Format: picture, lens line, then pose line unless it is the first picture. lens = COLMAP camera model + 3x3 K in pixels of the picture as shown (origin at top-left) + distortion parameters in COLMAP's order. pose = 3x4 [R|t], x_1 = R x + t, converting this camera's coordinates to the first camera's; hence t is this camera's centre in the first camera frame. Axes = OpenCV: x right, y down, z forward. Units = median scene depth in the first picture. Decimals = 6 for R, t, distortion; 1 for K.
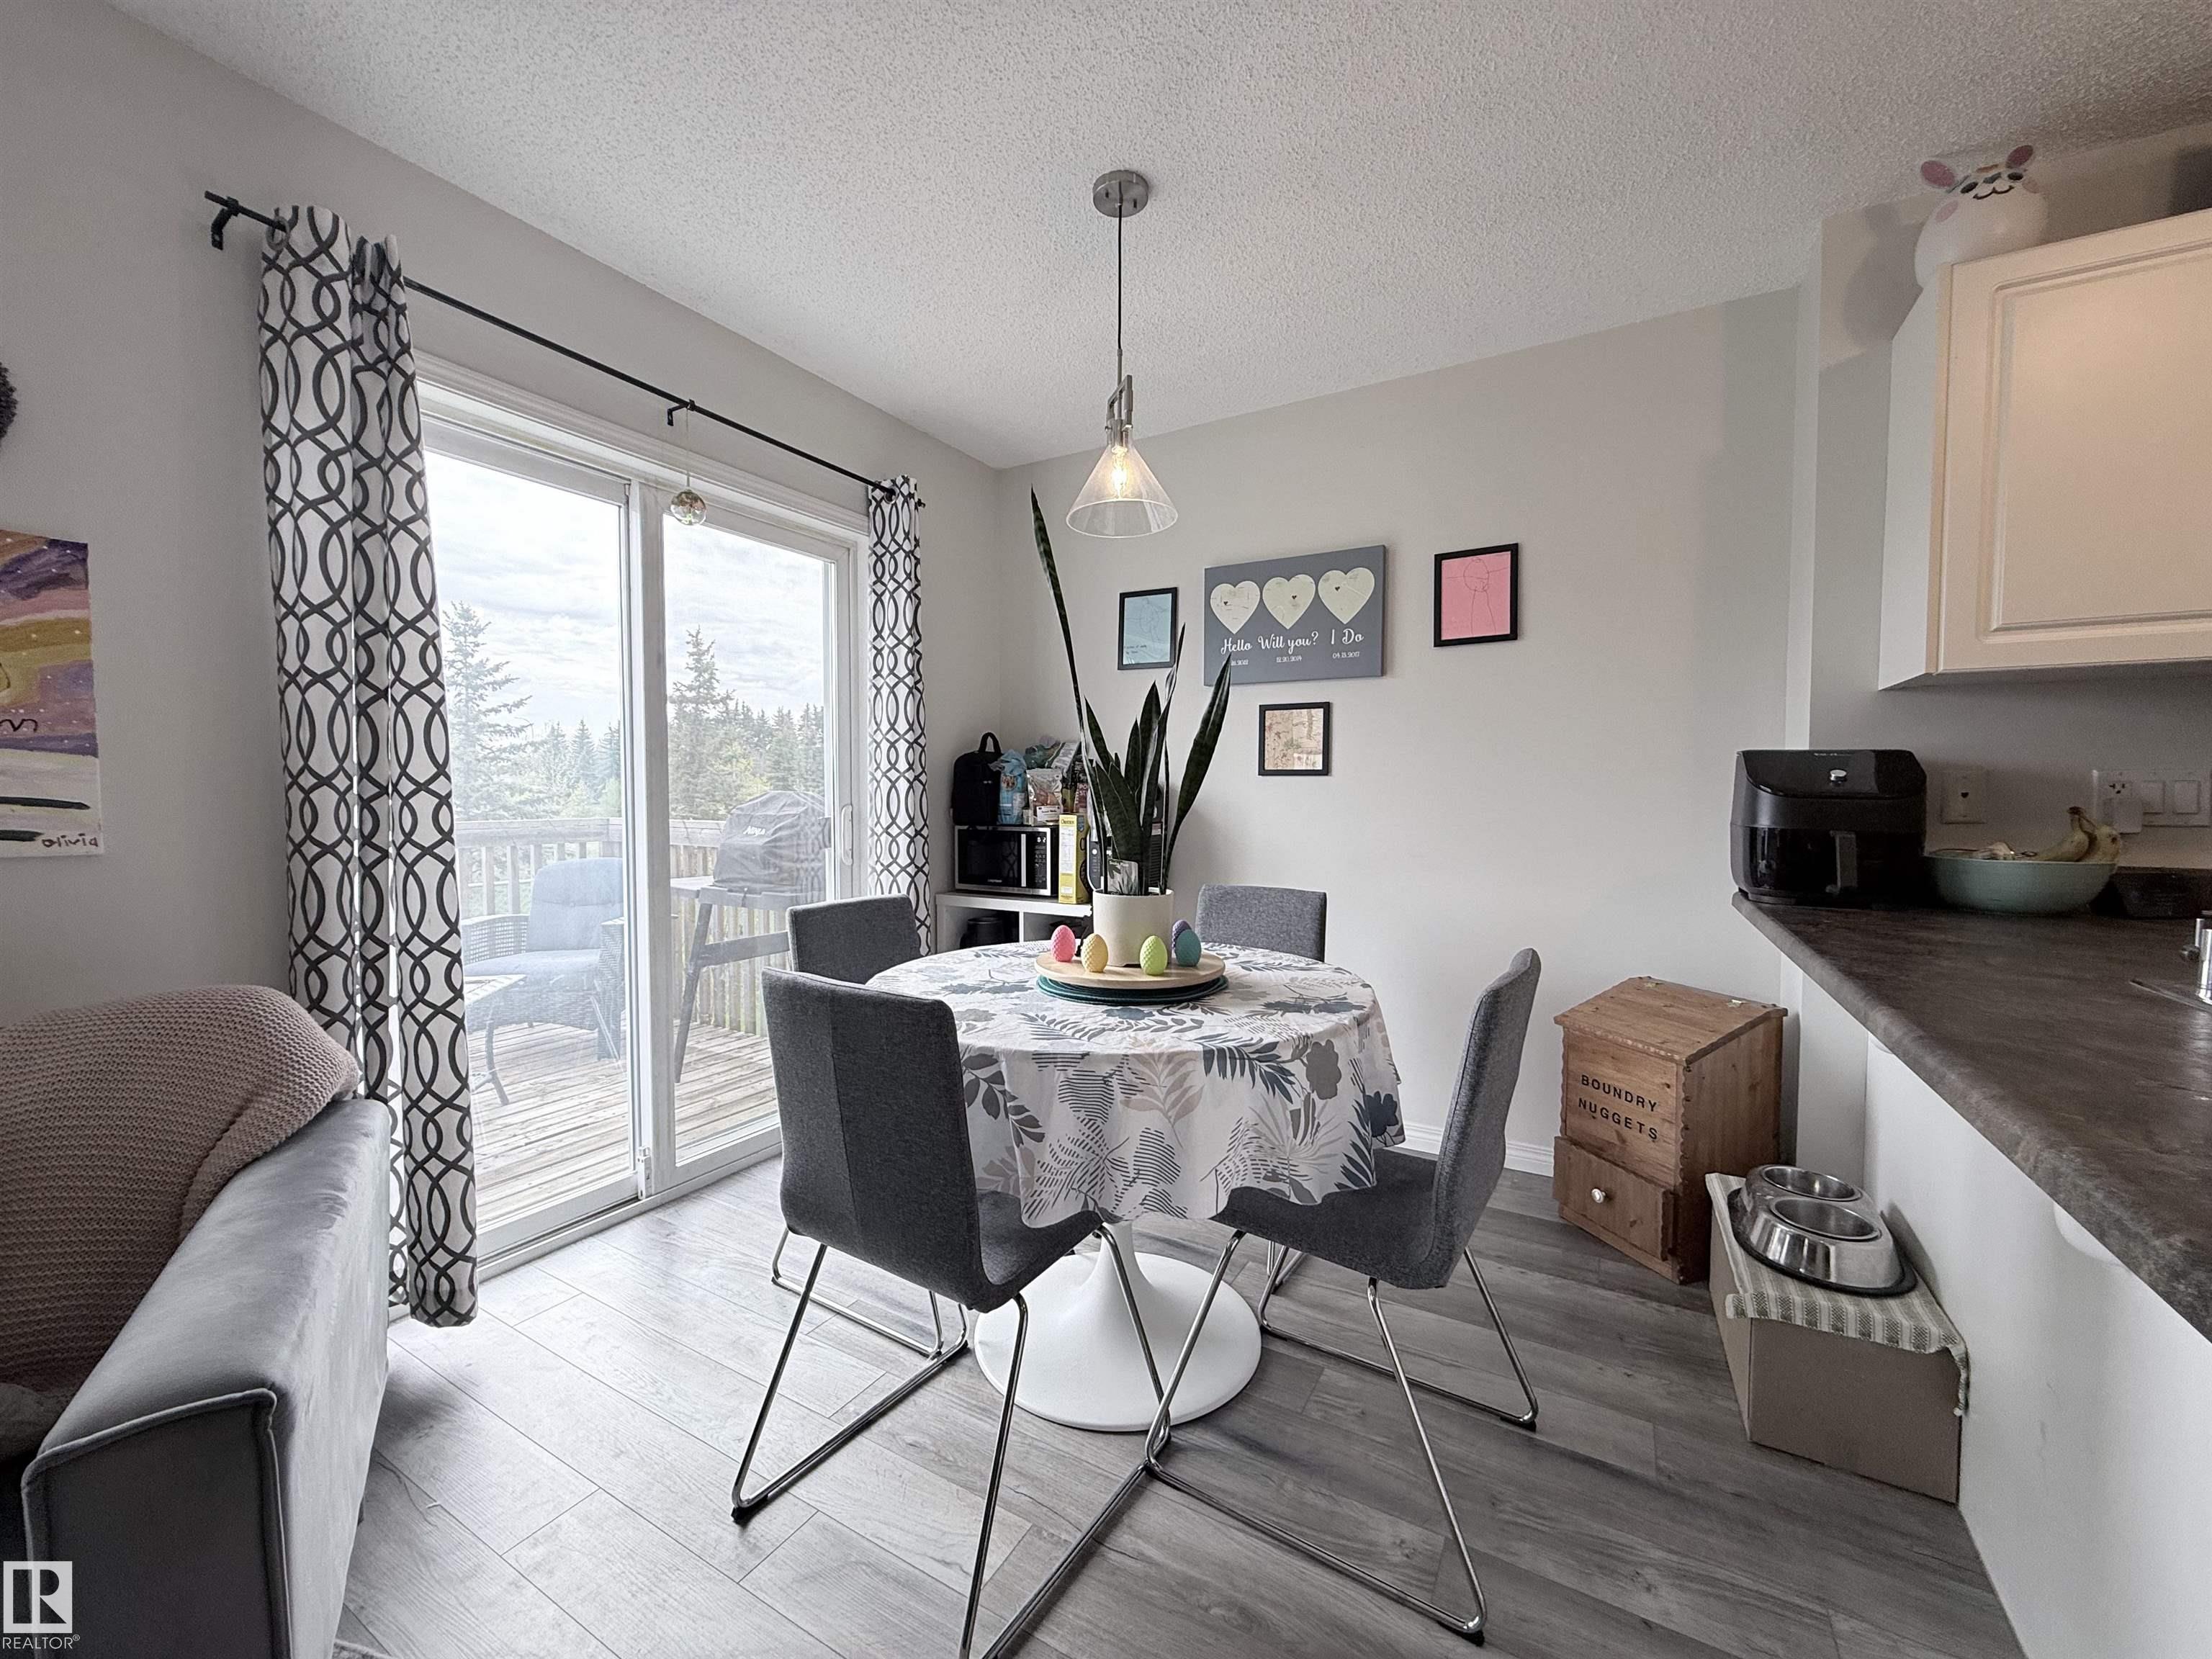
lens RADIAL K [[891.2, 0, 1105.8], [0, 891.2, 826.8], [0, 0, 1]] dist [-0.000884, -0.000042]
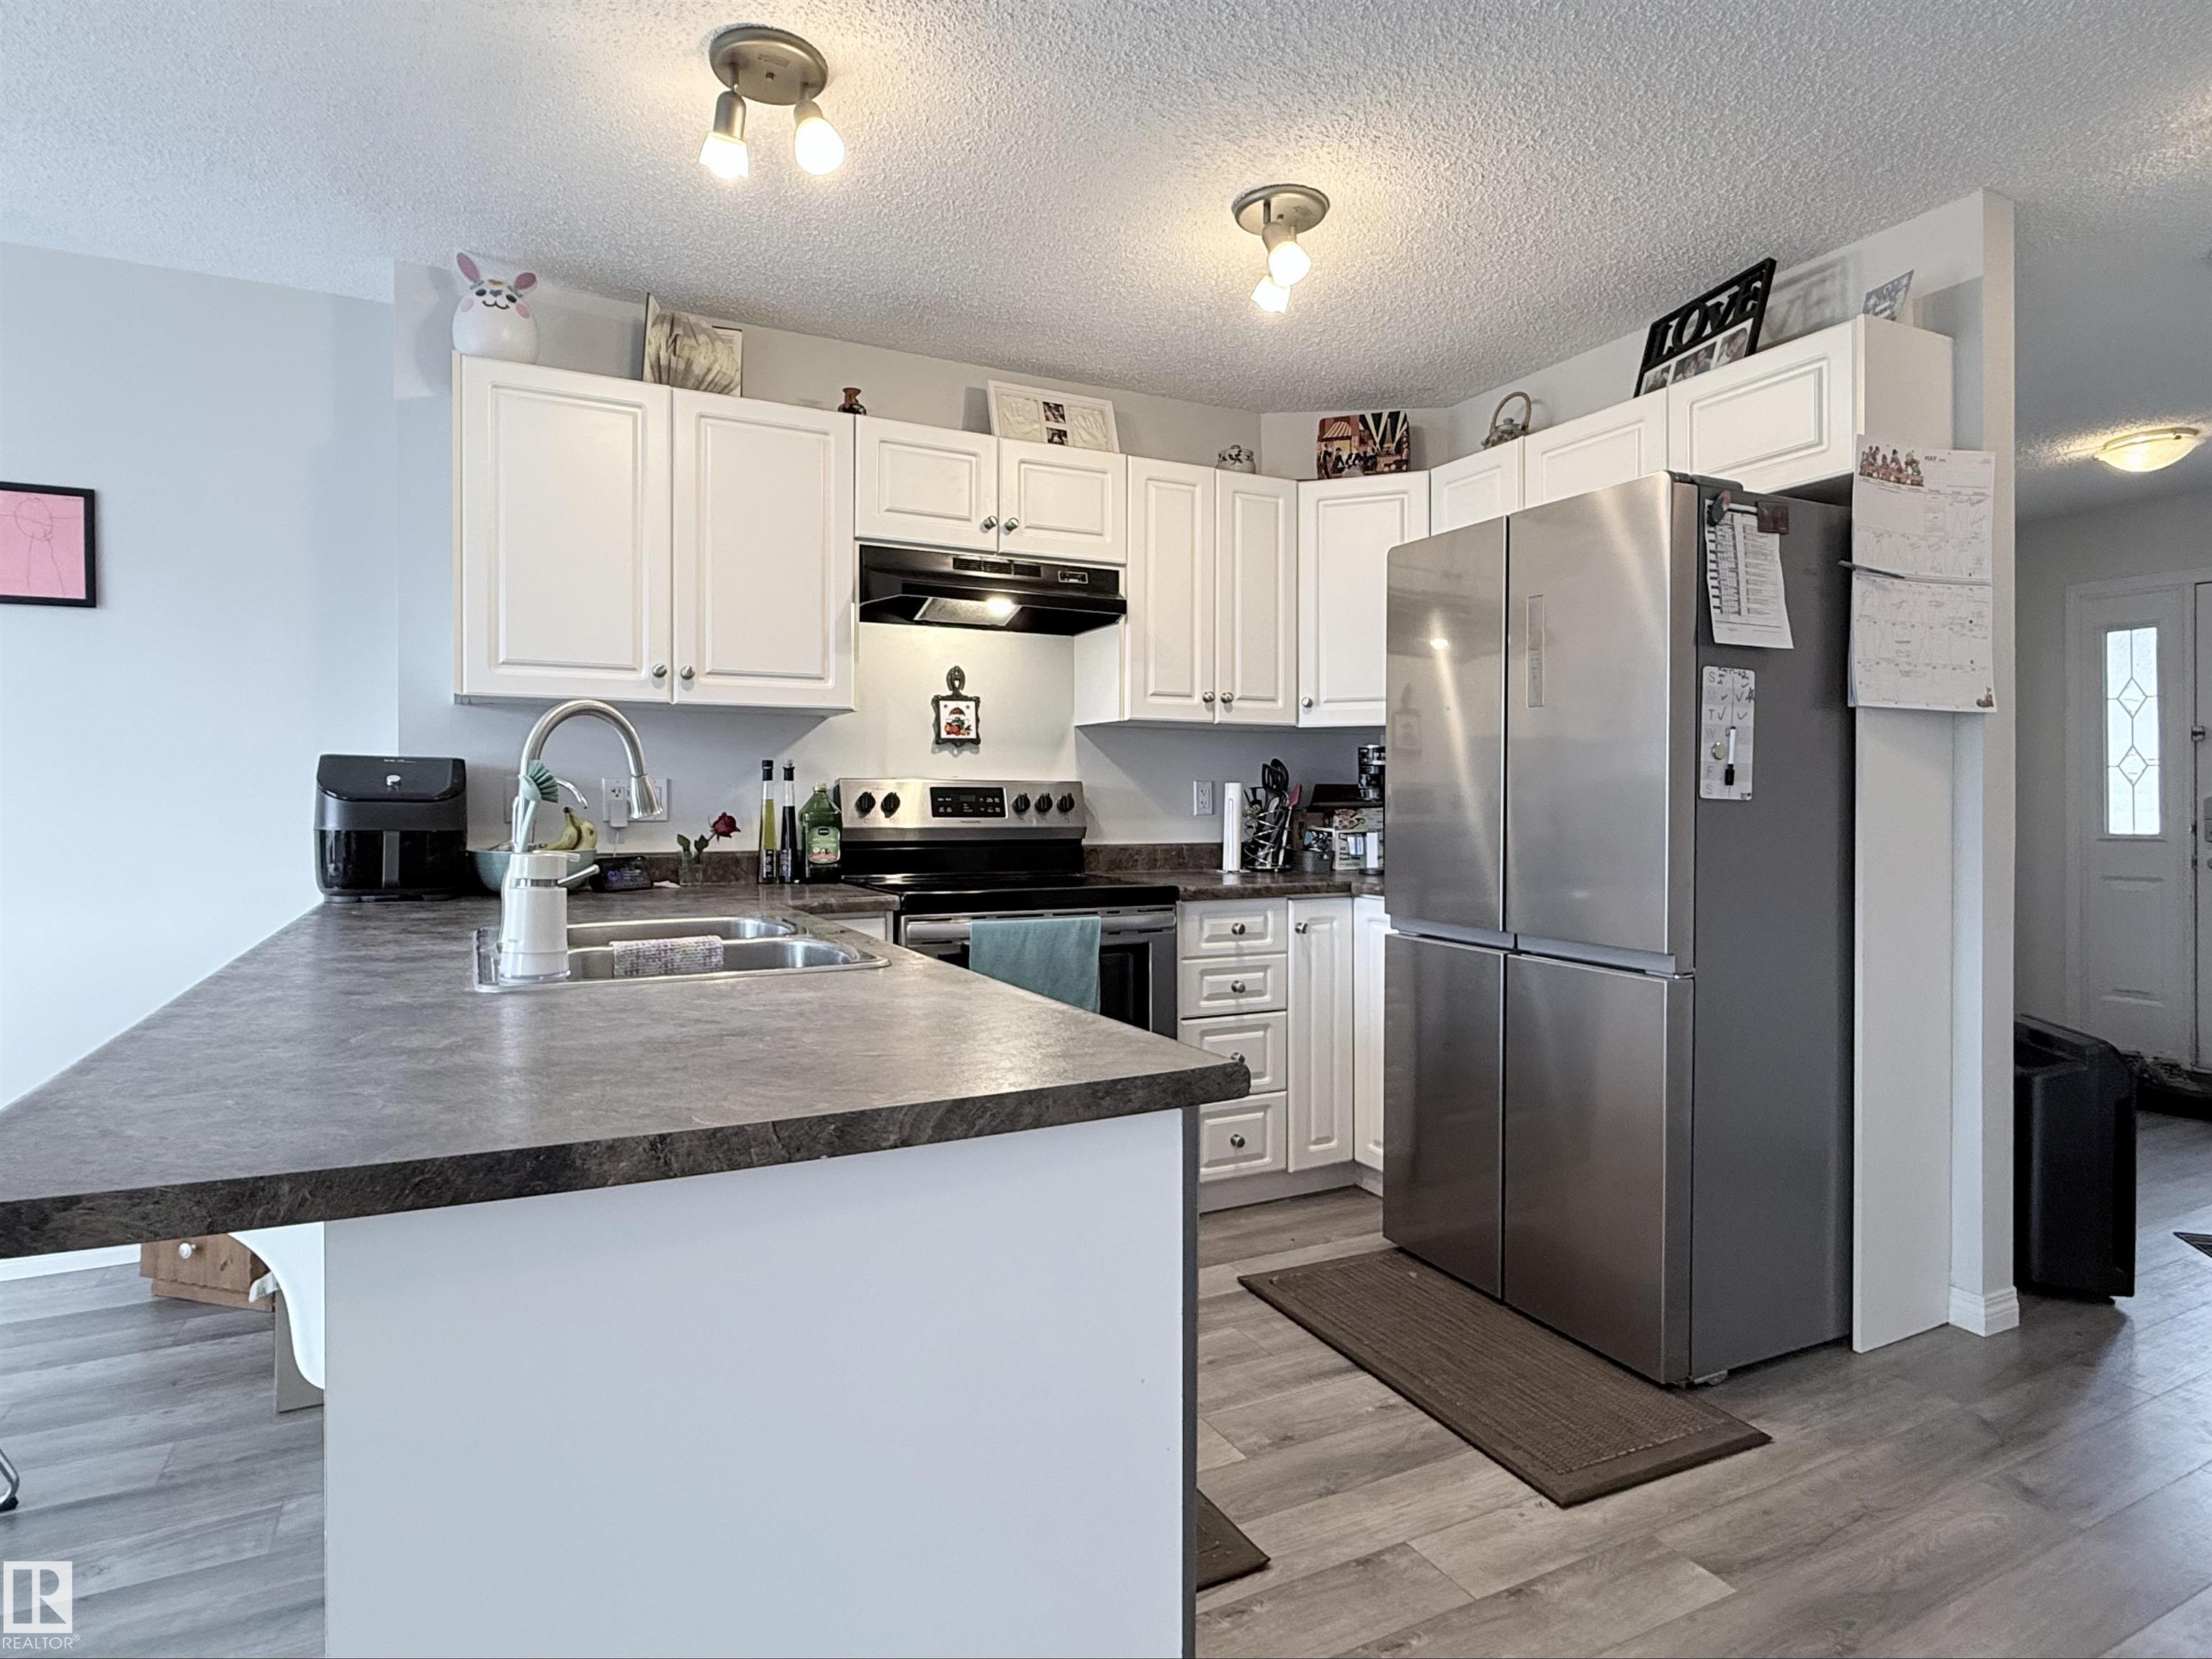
lens RADIAL K [[1179.6, 0, 1112.0], [0, 1179.6, 811.7], [0, 0, 1]] dist [-0.002671, -0.001033]
pose [[0.525926, -0.010475, 0.850466, 0.056196], [0.035175, 0.999337, -0.009443, 0.024796], [-0.849802, 0.034881, 0.525946, -0.503177]]
